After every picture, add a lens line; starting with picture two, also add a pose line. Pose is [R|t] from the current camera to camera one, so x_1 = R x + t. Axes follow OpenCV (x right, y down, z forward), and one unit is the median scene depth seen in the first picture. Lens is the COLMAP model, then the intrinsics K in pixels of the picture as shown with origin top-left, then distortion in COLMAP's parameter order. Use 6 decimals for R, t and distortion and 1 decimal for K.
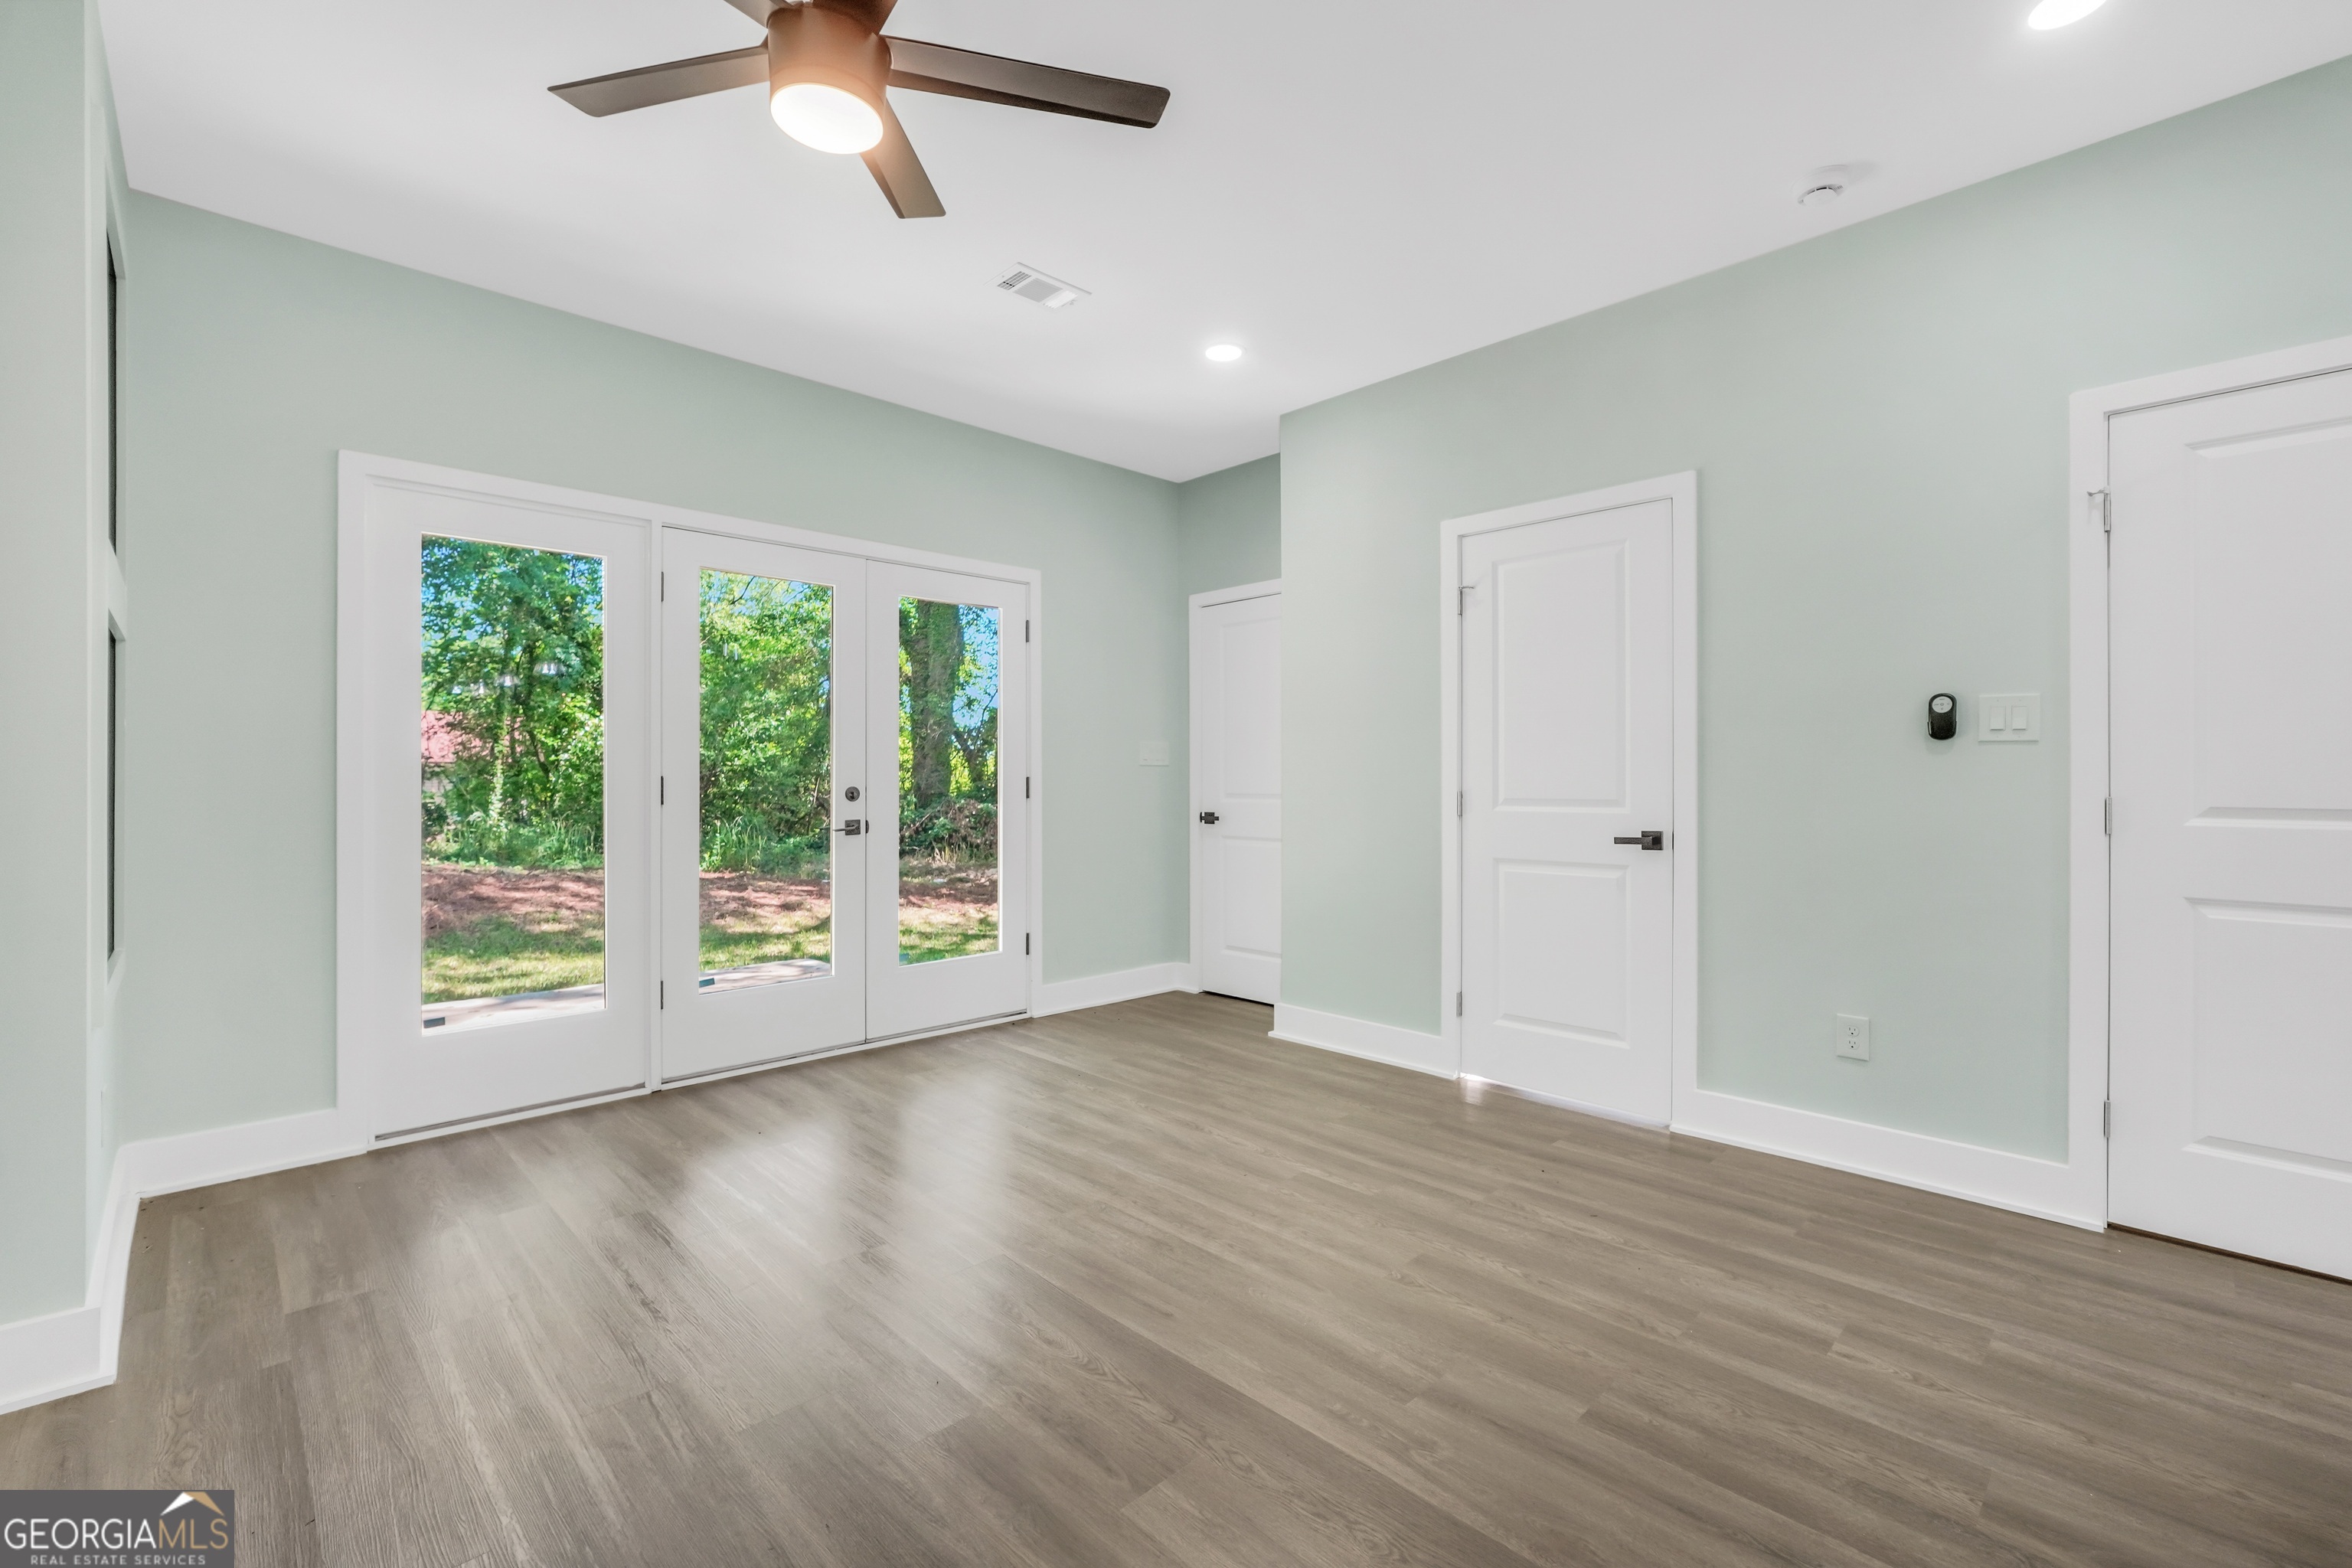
lens RADIAL K [[1002.1, 0, 1172.5], [0, 1002.1, 781.0], [0, 0, 1]] dist [-0.019555, 0.007286]
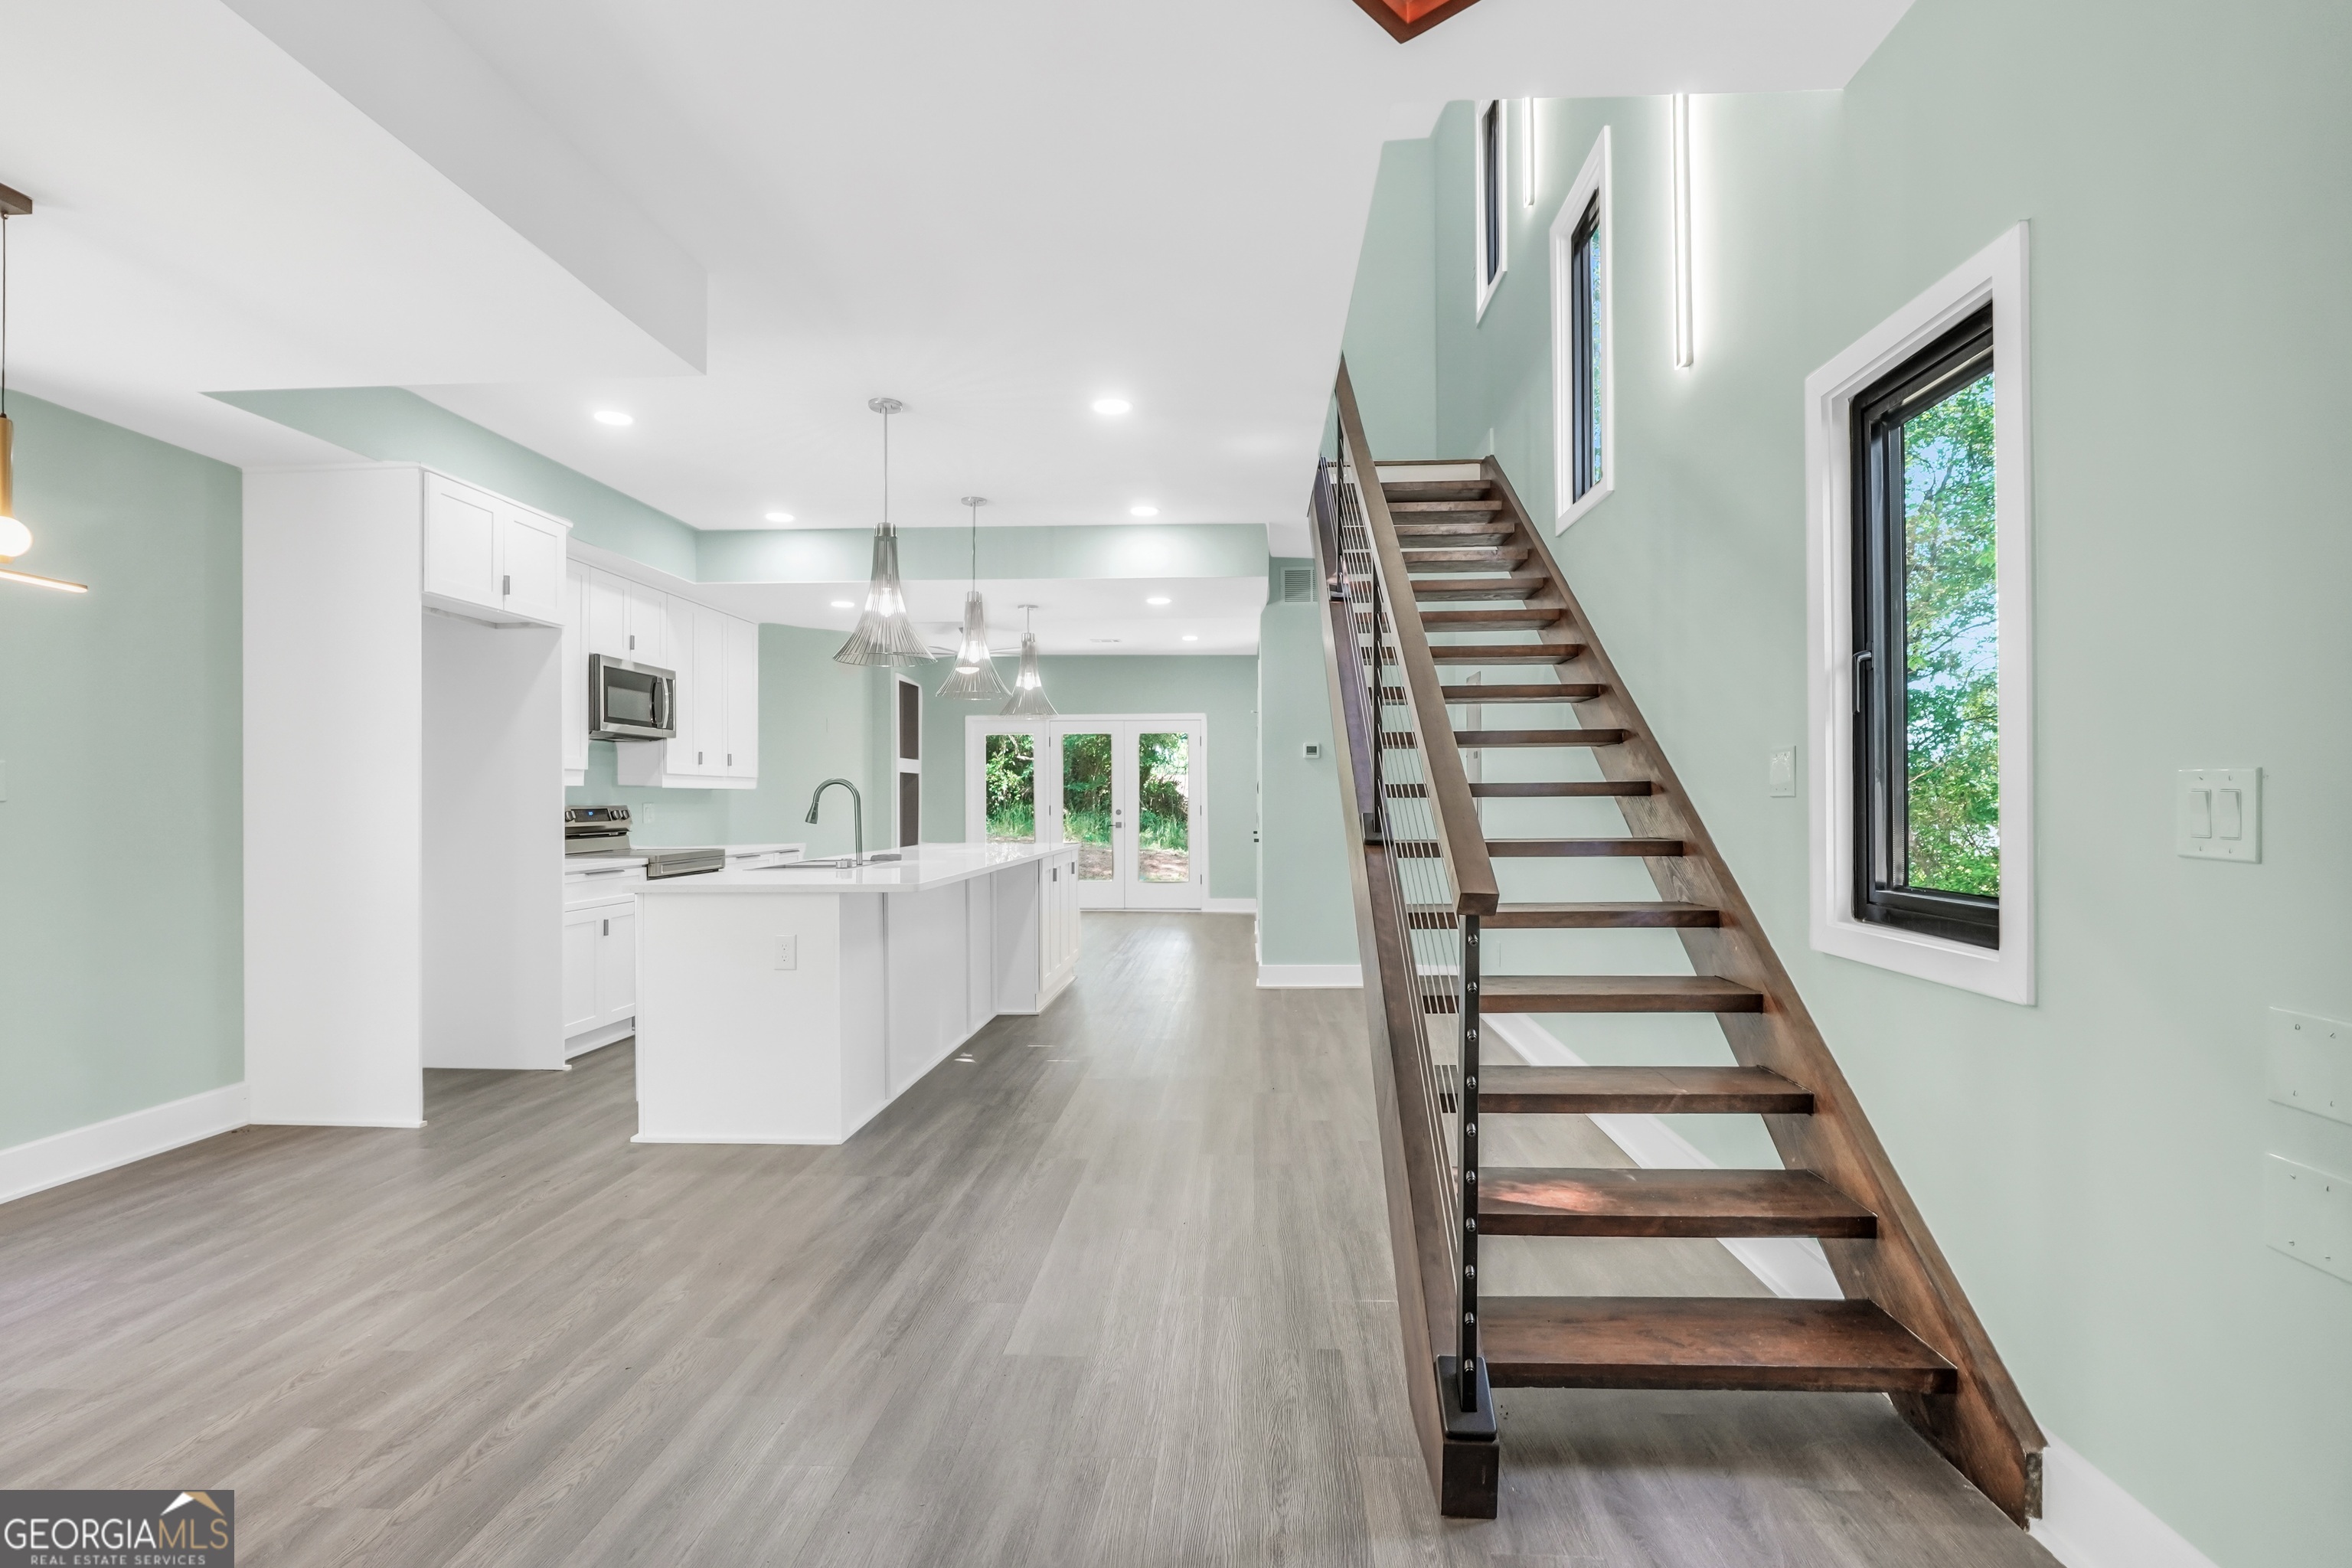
lens RADIAL K [[1127.7, 0, 1182.5], [0, 1127.7, 791.7], [0, 0, 1]] dist [-0.001966, 0.001537]
pose [[0.670383, -0.005996, -0.741991, 2.382483], [0.000898, 0.999973, -0.007270, -0.023023], [0.742014, 0.004207, 0.670371, -1.014078]]
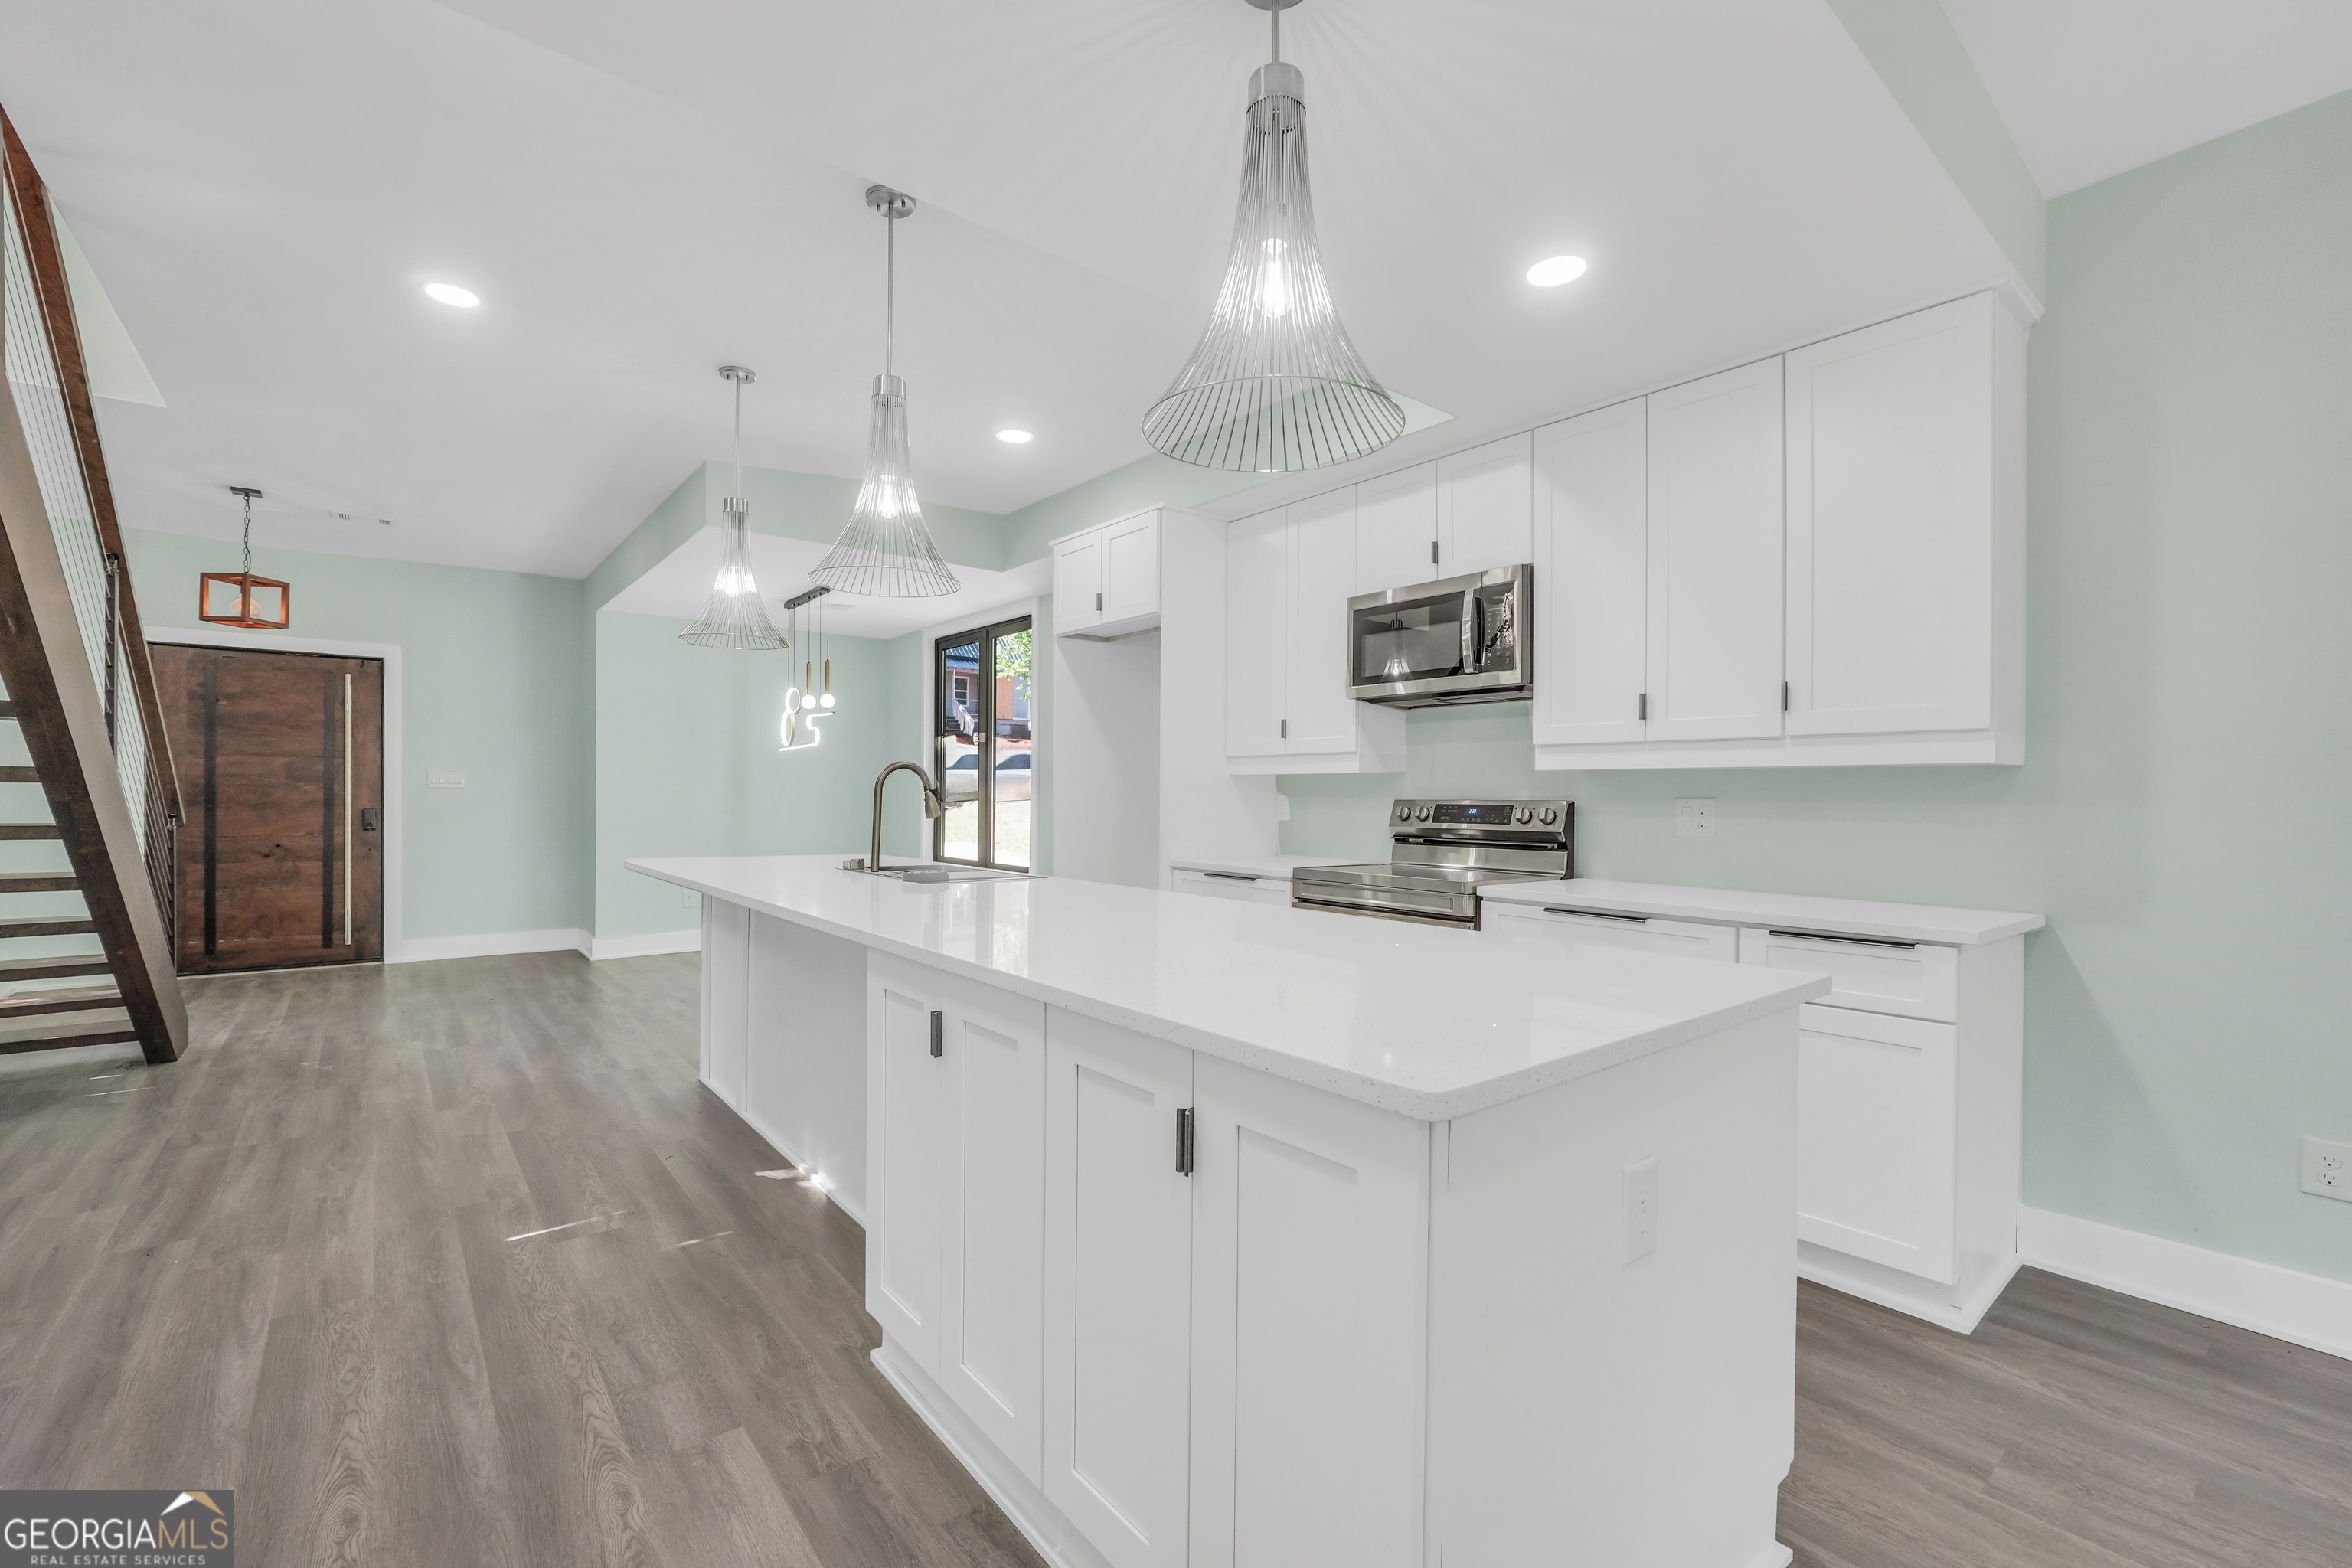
lens RADIAL K [[1002.1, 0, 1165.7], [0, 1002.1, 799.8], [0, 0, 1]] dist [-0.019555, 0.007286]
pose [[-0.994575, -0.005183, 0.103895, 0.615520], [-0.004686, 0.999976, 0.005021, -0.018671], [-0.103919, 0.004507, -0.994576, 0.632887]]
